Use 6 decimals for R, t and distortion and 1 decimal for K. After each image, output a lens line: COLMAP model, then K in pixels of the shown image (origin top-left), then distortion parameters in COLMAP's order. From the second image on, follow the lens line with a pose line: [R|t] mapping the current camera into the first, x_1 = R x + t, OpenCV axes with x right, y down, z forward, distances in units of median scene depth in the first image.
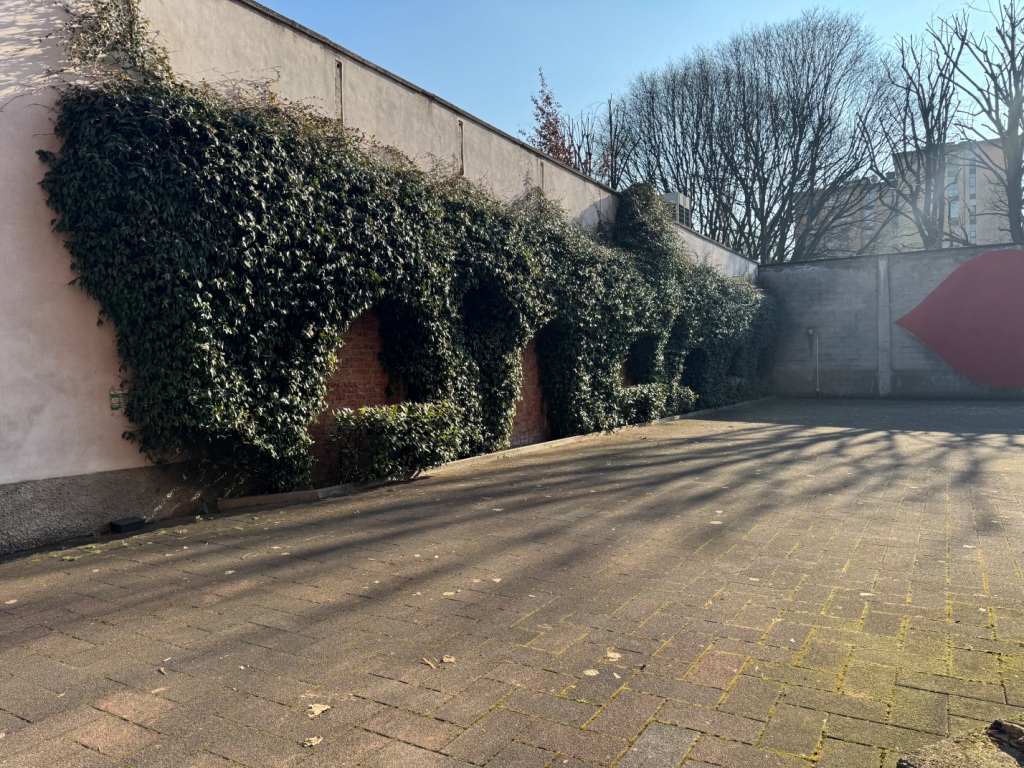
lens RADIAL K [[733.8, 0, 513.4], [0, 733.8, 389.7], [0, 0, 1]] dist [0.059870, -0.068681]
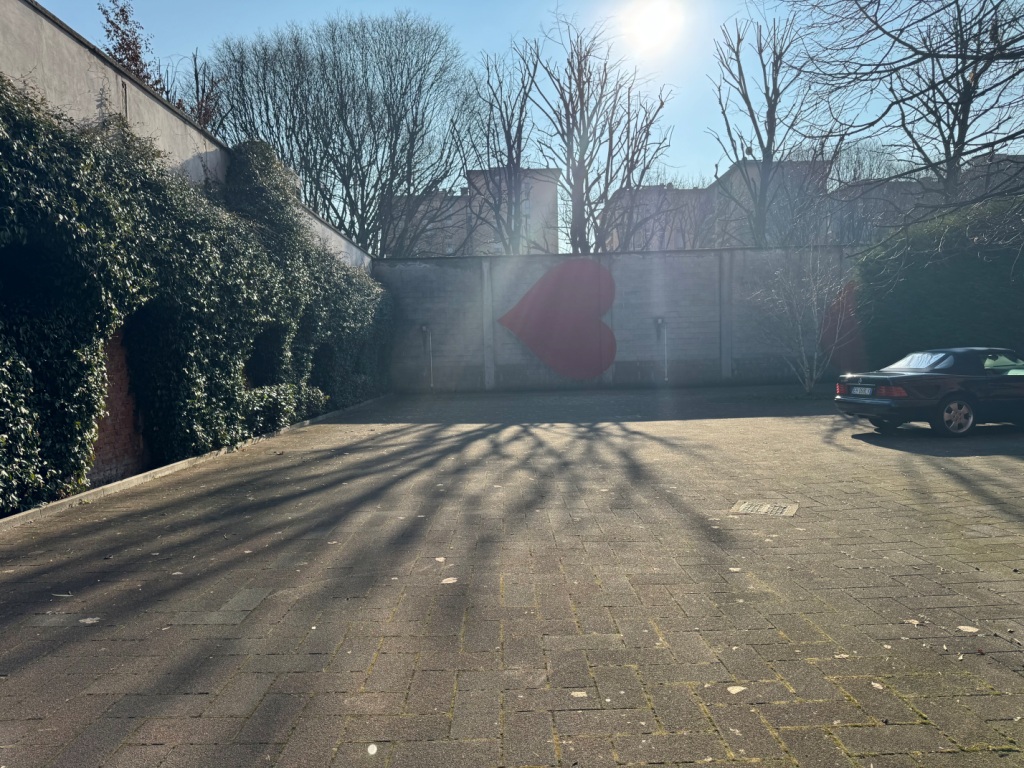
lens RADIAL K [[733.8, 0, 520.0], [0, 733.8, 388.4], [0, 0, 1]] dist [0.059870, -0.068681]
pose [[0.854411, -0.030166, 0.518721, -0.013584], [0.029317, 0.999522, 0.009836, -0.004965], [-0.518770, 0.006803, 0.854887, 0.157311]]
